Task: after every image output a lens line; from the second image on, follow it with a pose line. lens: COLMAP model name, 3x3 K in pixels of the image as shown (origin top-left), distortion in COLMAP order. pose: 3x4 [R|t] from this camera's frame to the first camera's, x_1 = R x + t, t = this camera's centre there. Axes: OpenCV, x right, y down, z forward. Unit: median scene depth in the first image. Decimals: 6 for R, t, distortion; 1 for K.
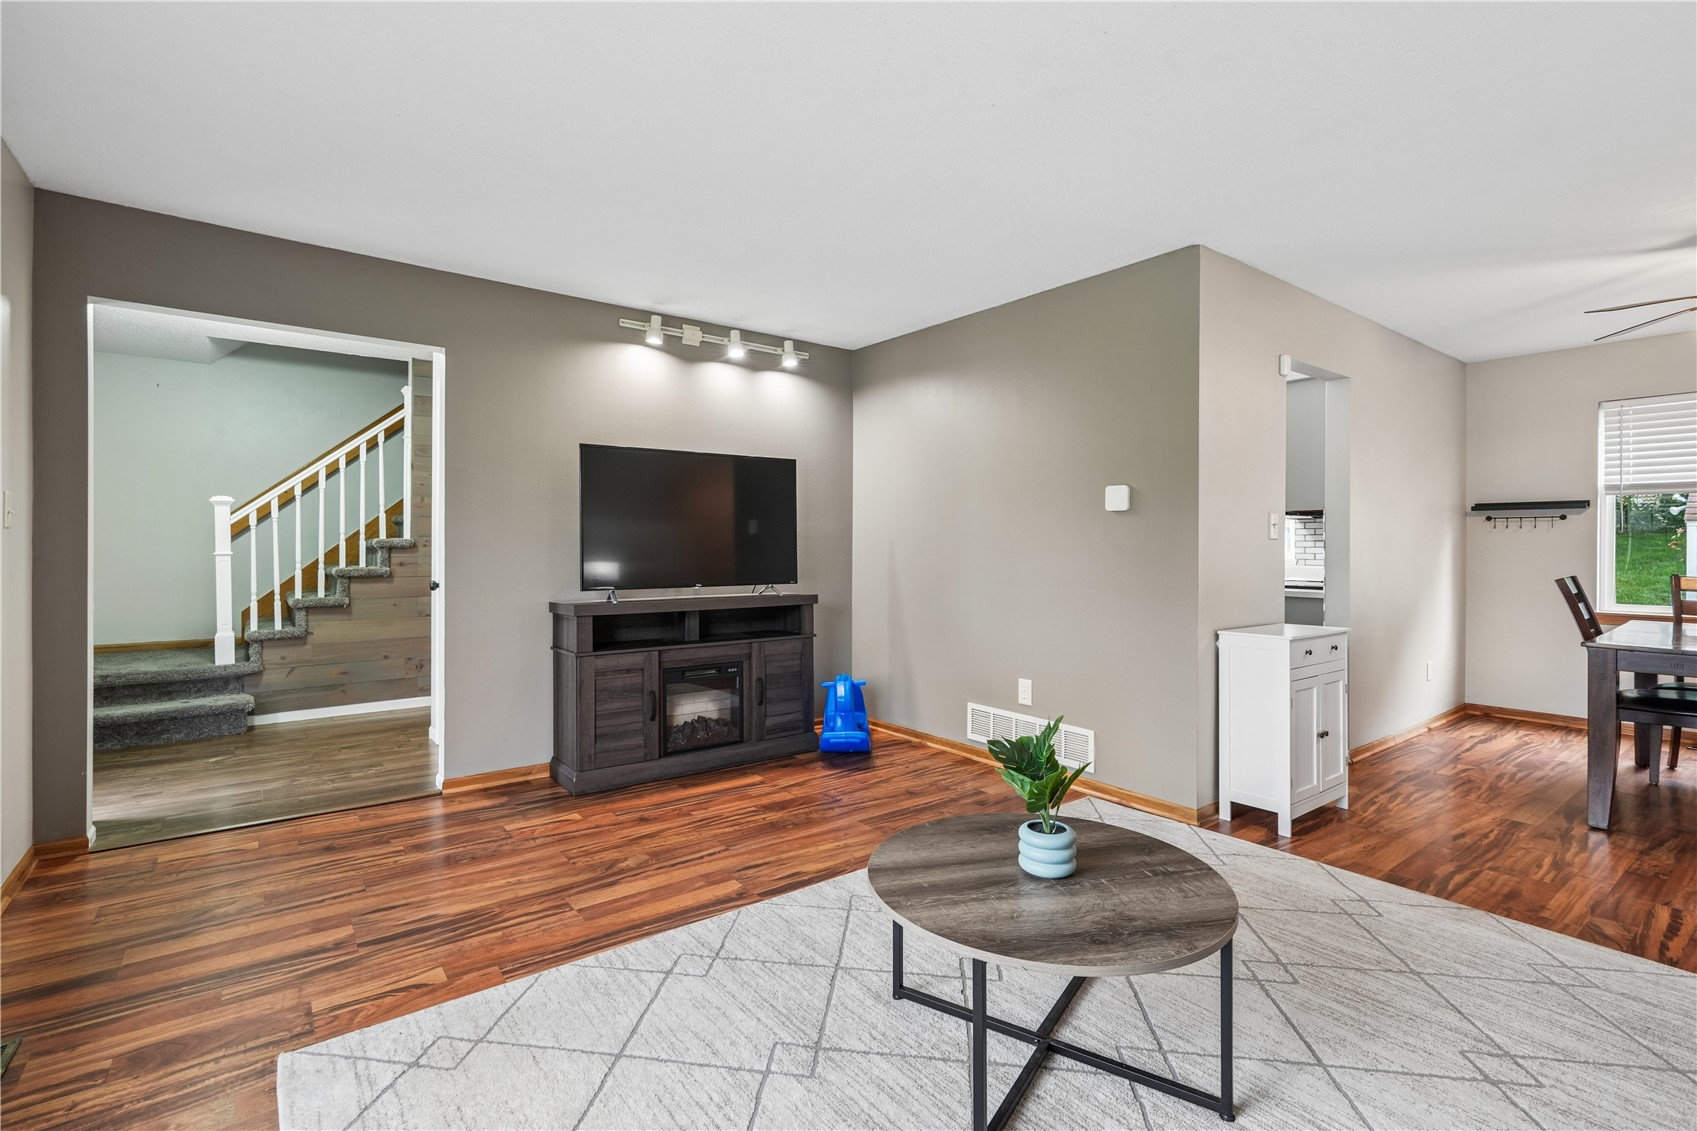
lens RADIAL K [[777.8, 0, 846.4], [0, 777.8, 548.6], [0, 0, 1]] dist [0.000647, 0.000339]
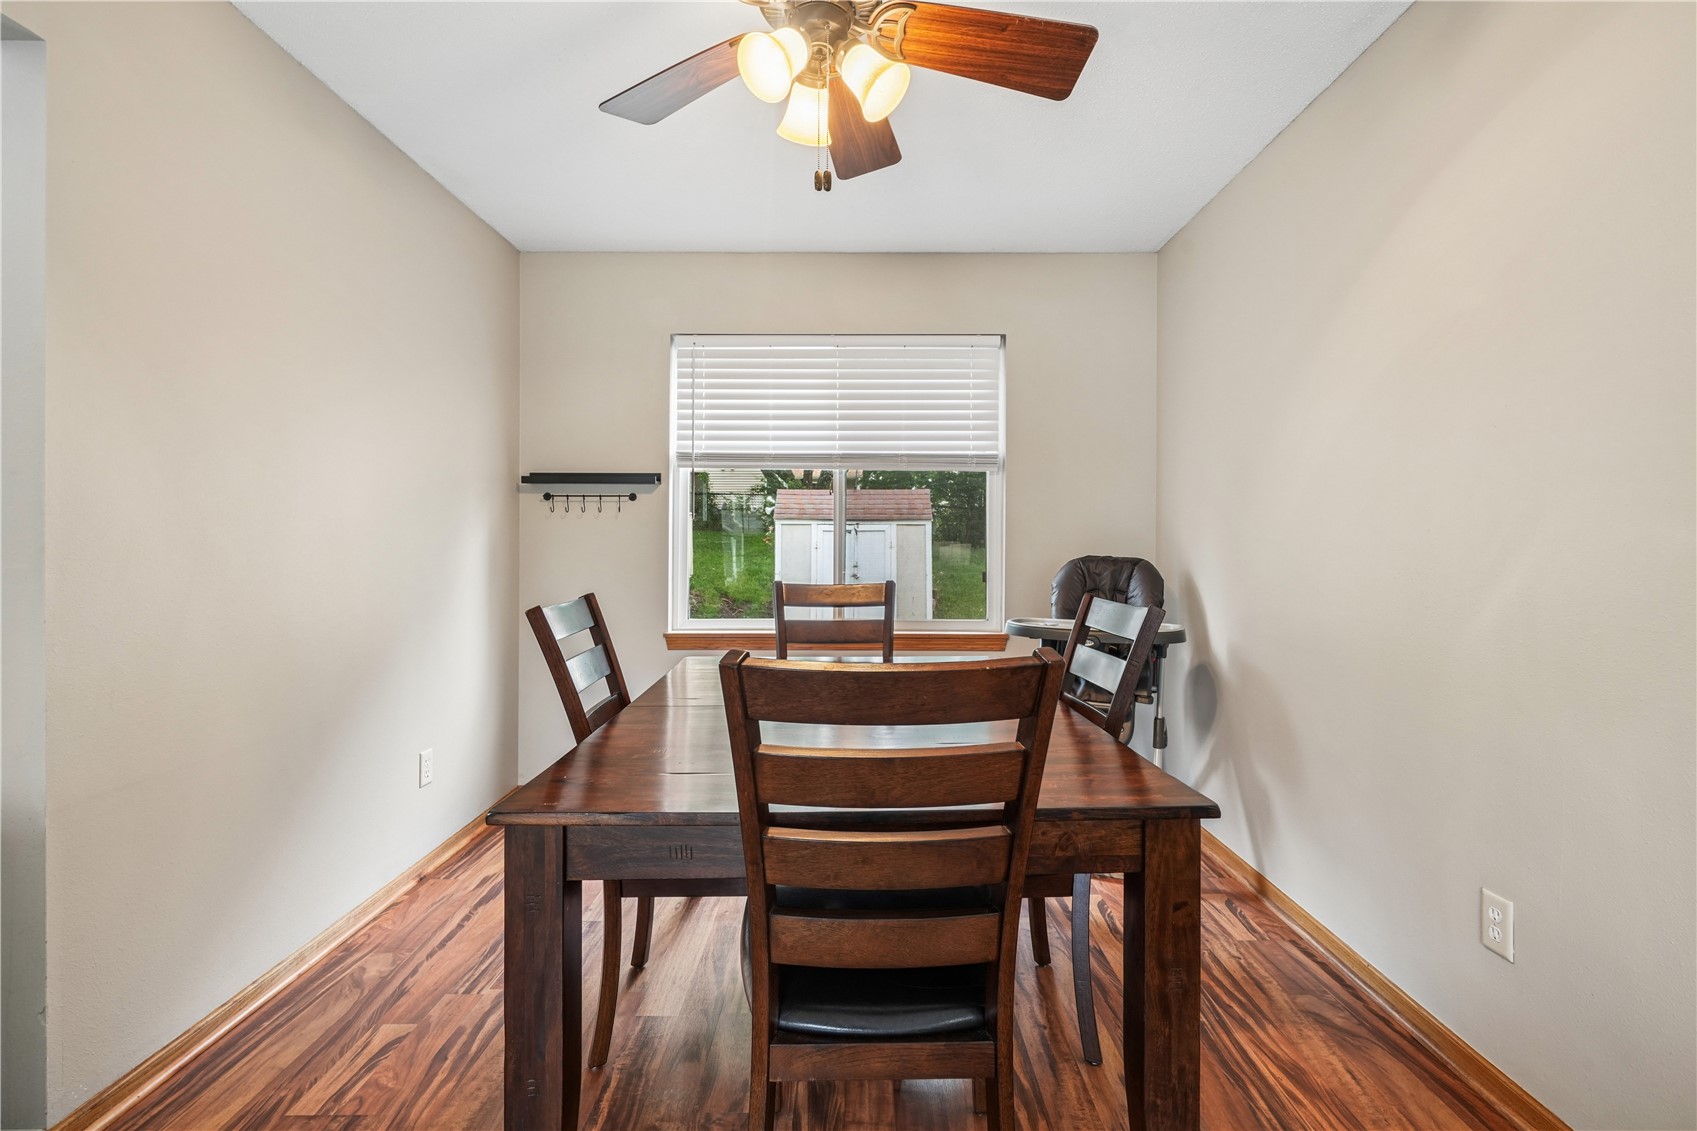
lens RADIAL K [[777.8, 0, 846.4], [0, 777.8, 548.6], [0, 0, 1]] dist [0.000647, 0.000339]
pose [[0.618194, -0.006086, 0.786002, 0.510580], [0.002228, 0.999980, 0.005991, 0.001521], [-0.786023, -0.001952, 0.618195, 0.439100]]
